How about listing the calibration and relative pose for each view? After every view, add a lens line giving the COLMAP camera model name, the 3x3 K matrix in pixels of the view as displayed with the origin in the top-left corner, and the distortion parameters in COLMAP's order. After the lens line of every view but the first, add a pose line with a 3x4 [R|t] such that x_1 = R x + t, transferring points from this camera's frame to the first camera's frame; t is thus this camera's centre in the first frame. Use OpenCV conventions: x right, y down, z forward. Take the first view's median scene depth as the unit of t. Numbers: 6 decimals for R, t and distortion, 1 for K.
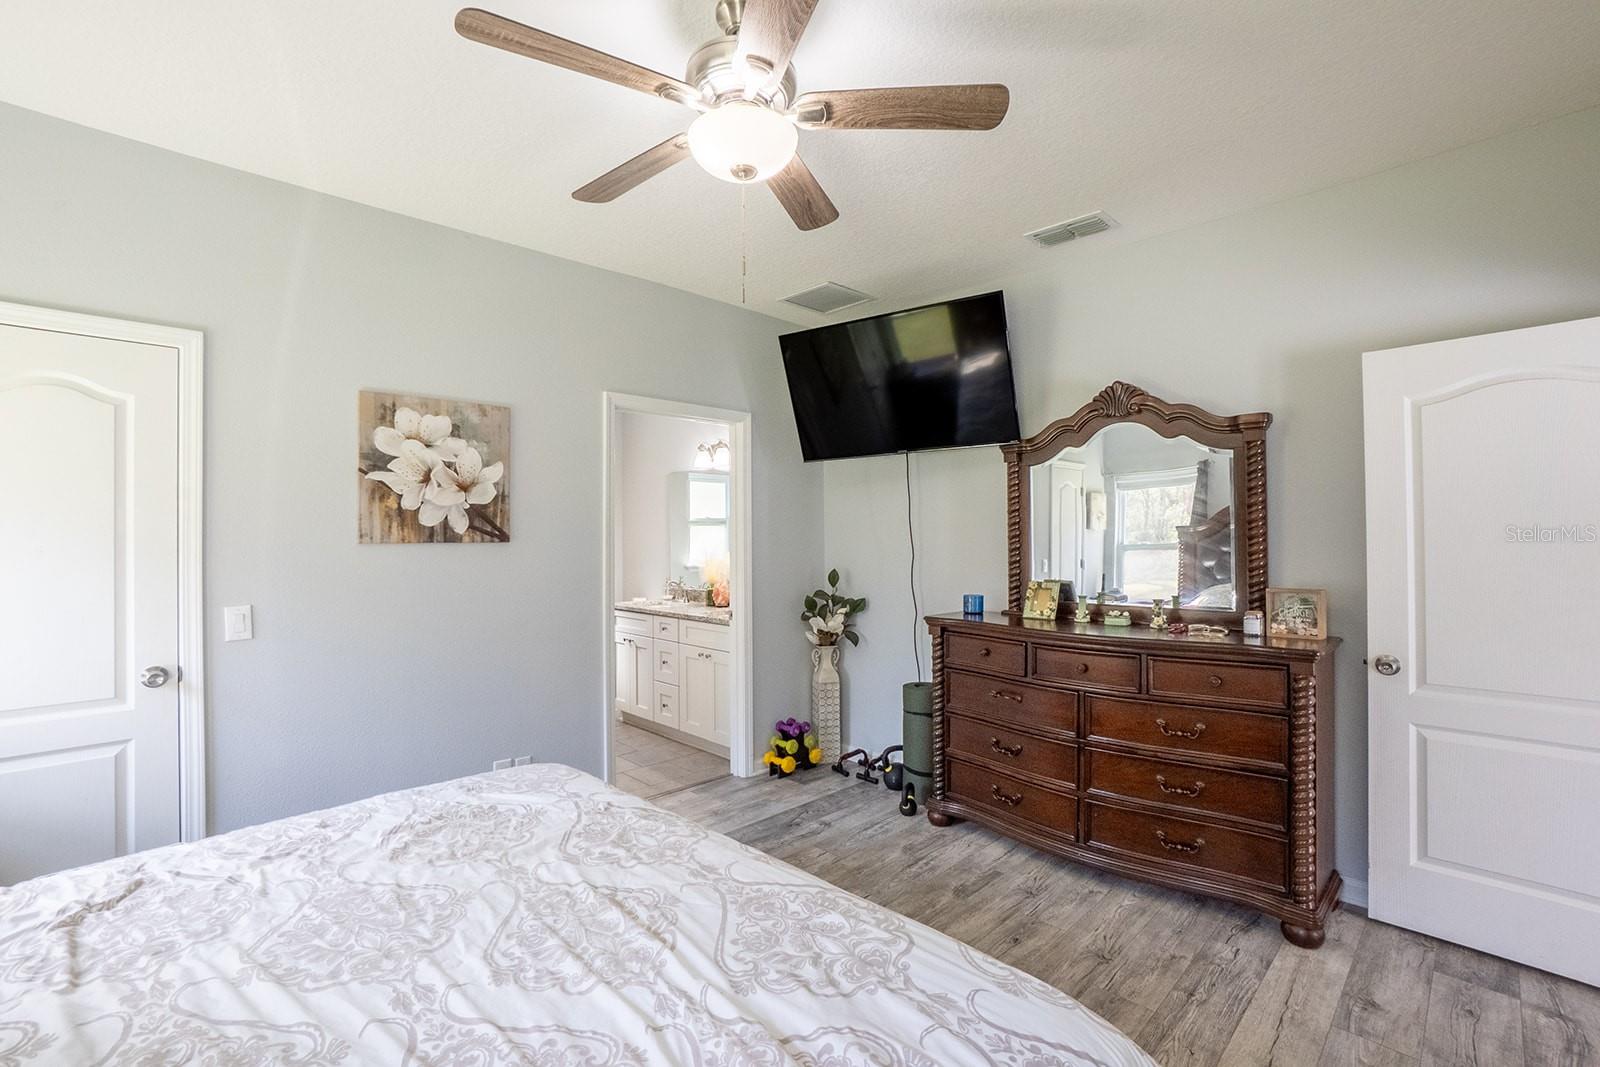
lens RADIAL K [[709.2, 0, 794.9], [0, 709.2, 529.5], [0, 0, 1]] dist [-0.064073, 0.023192]
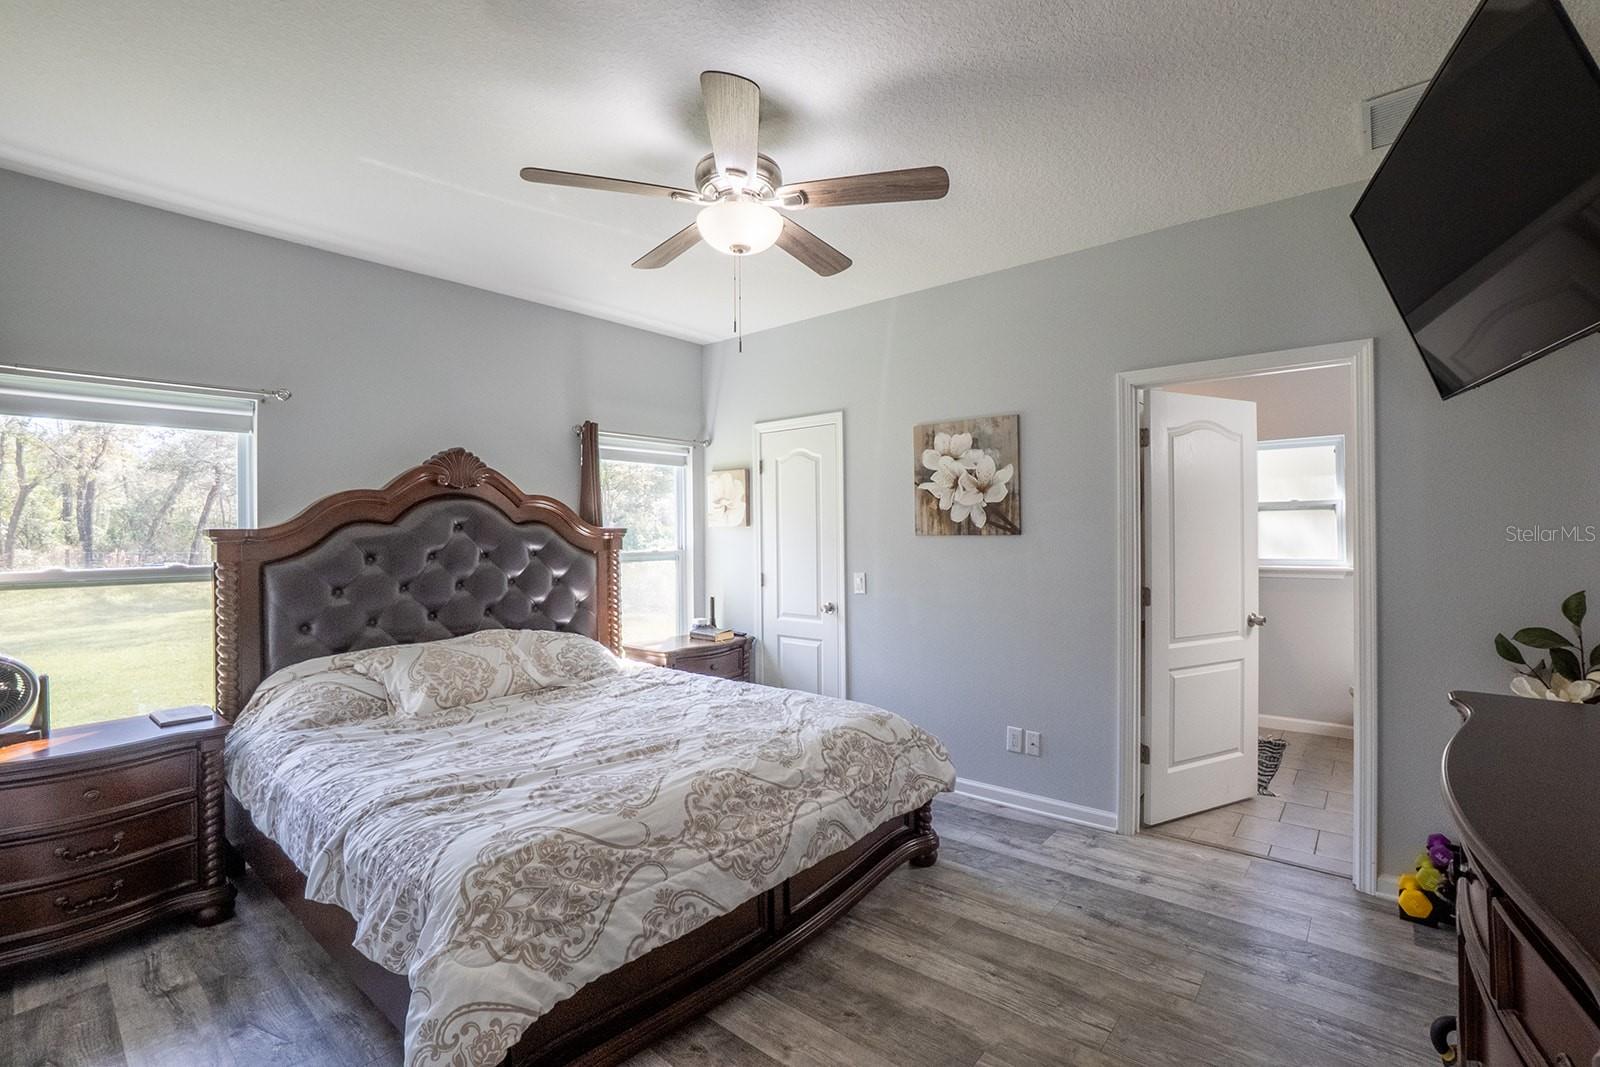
lens RADIAL K [[709.2, 0, 794.9], [0, 709.2, 529.5], [0, 0, 1]] dist [-0.064073, 0.023192]
pose [[0.086118, 0.007447, -0.996257, 0.736302], [0.022940, 0.999692, 0.009455, -0.010225], [0.996021, -0.023668, 0.085921, 0.594017]]
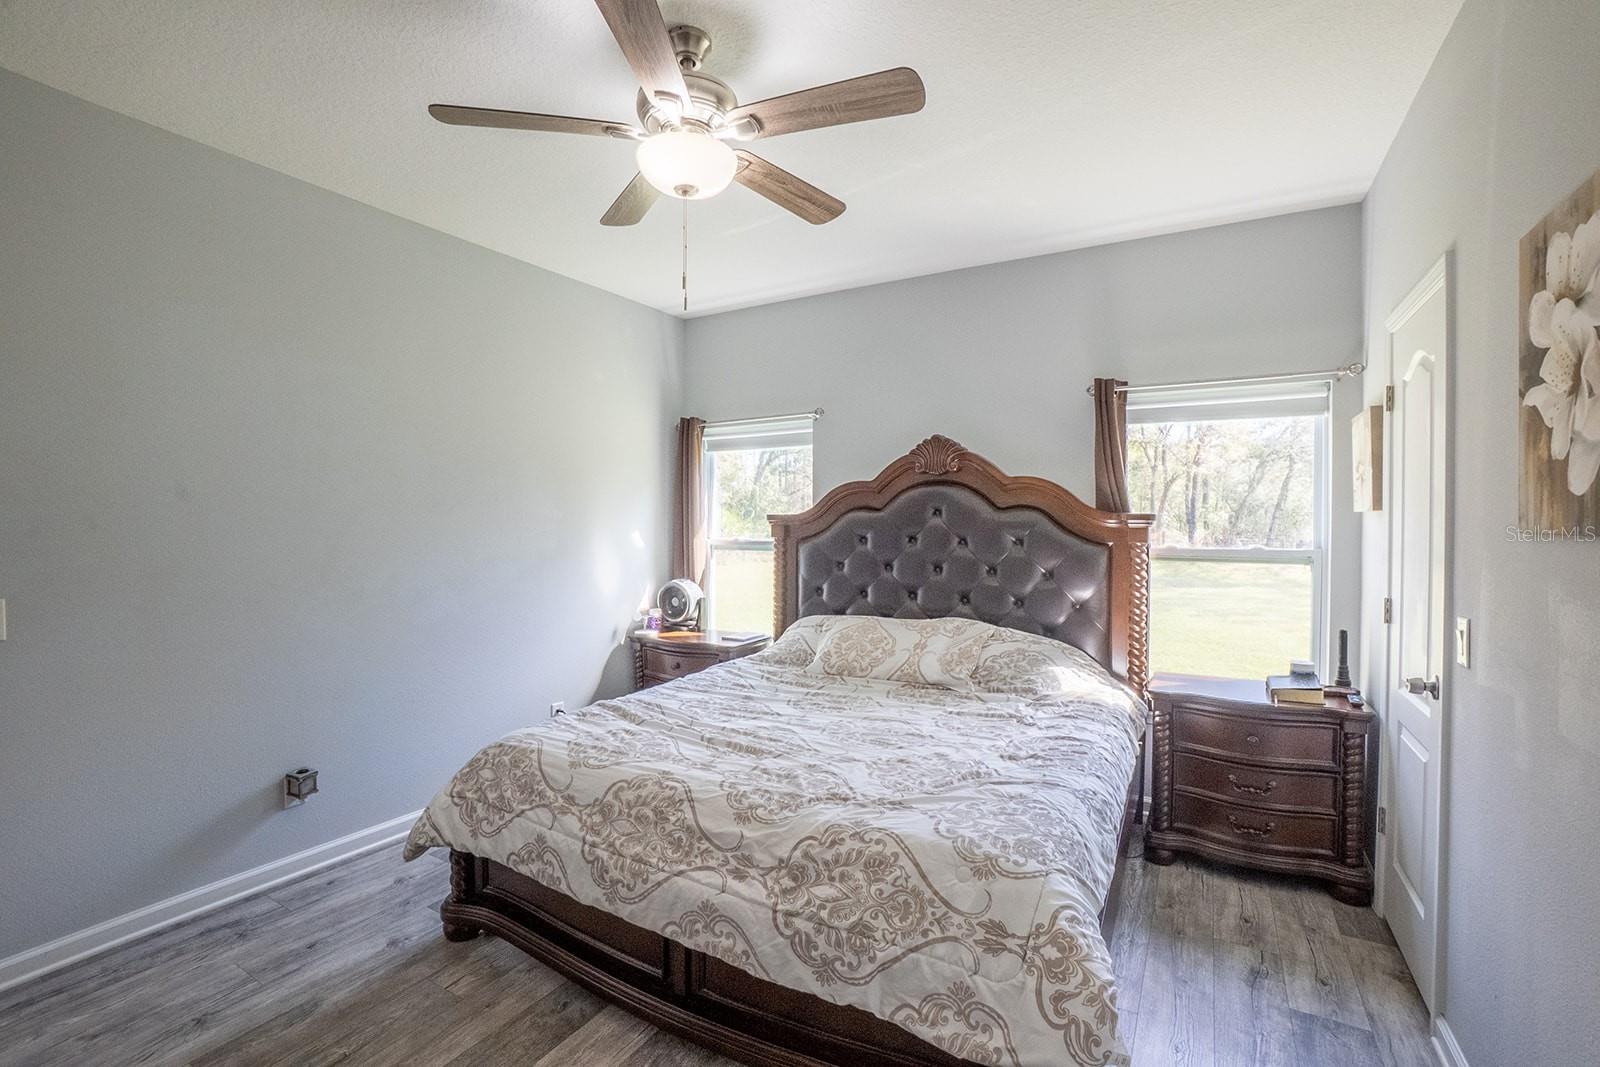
lens RADIAL K [[709.2, 0, 794.9], [0, 709.2, 529.5], [0, 0, 1]] dist [-0.064073, 0.023192]
pose [[-0.967034, 0.011623, -0.254383, 0.029781], [0.011971, 0.999928, 0.000178, 0.010112], [0.254367, -0.002873, -0.967104, 1.273500]]
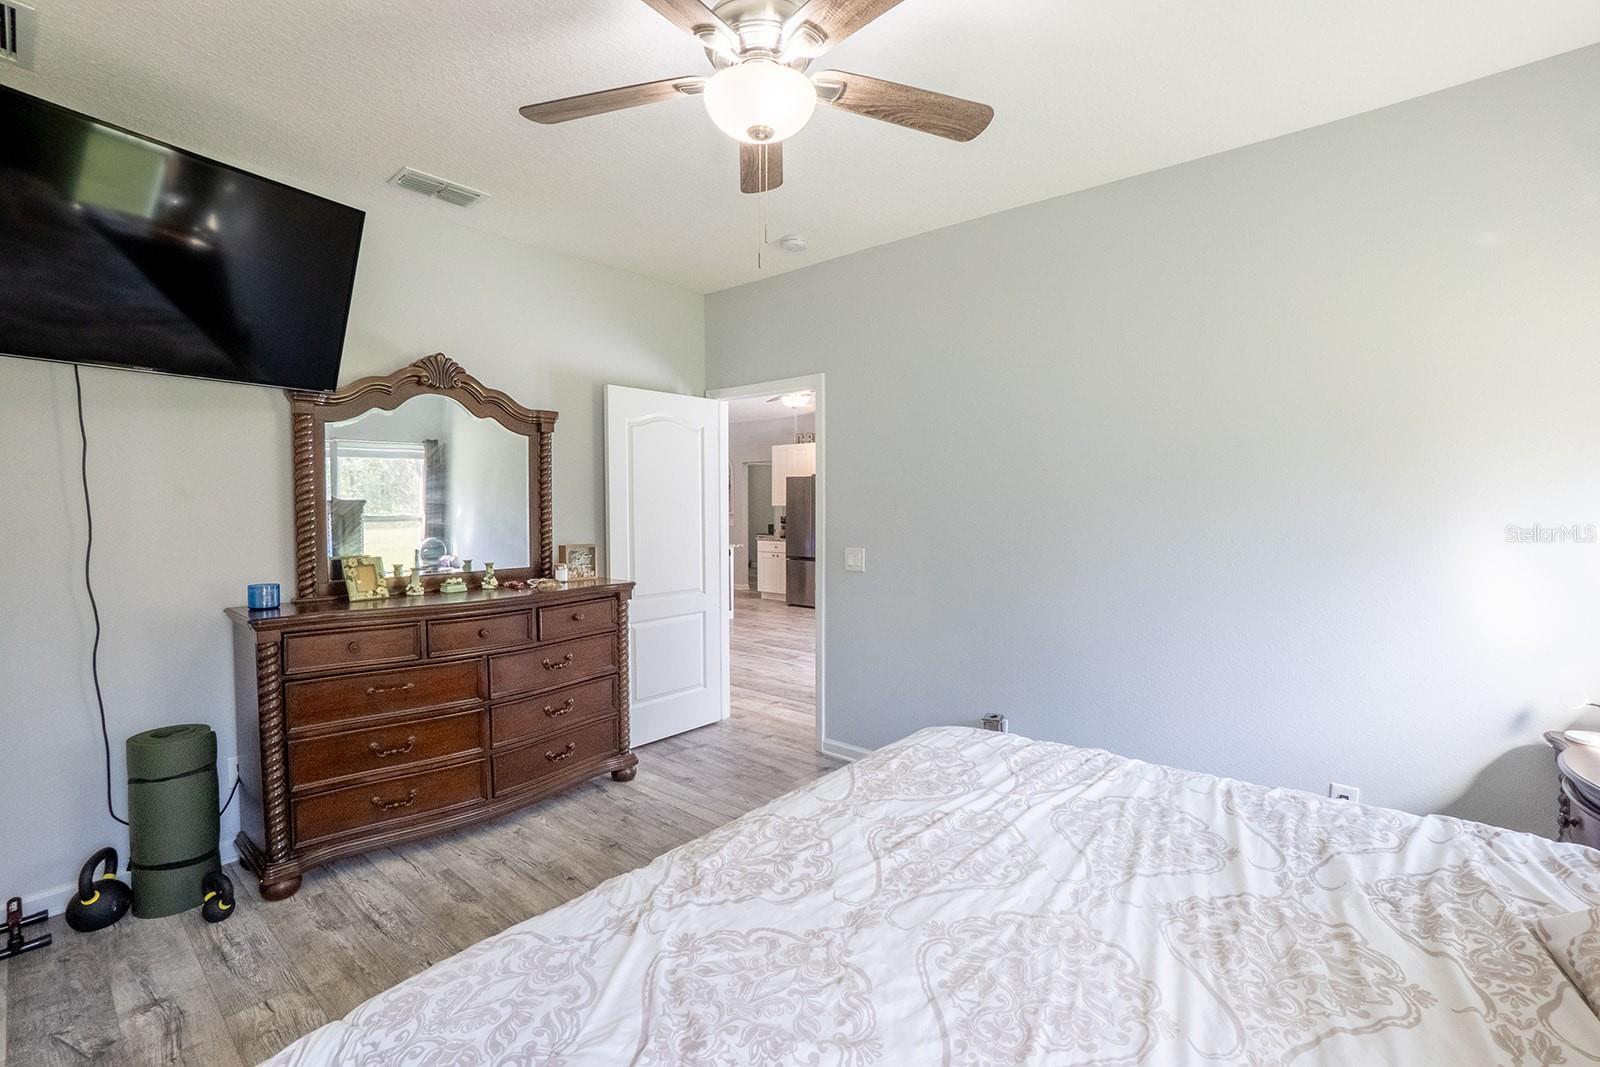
lens RADIAL K [[709.2, 0, 794.9], [0, 709.2, 529.5], [0, 0, 1]] dist [-0.064073, 0.023192]
pose [[-0.089249, -0.030305, 0.995548, -0.643197], [-0.009730, 0.999516, 0.029553, 0.009221], [-0.995962, -0.007049, -0.089501, 0.620232]]
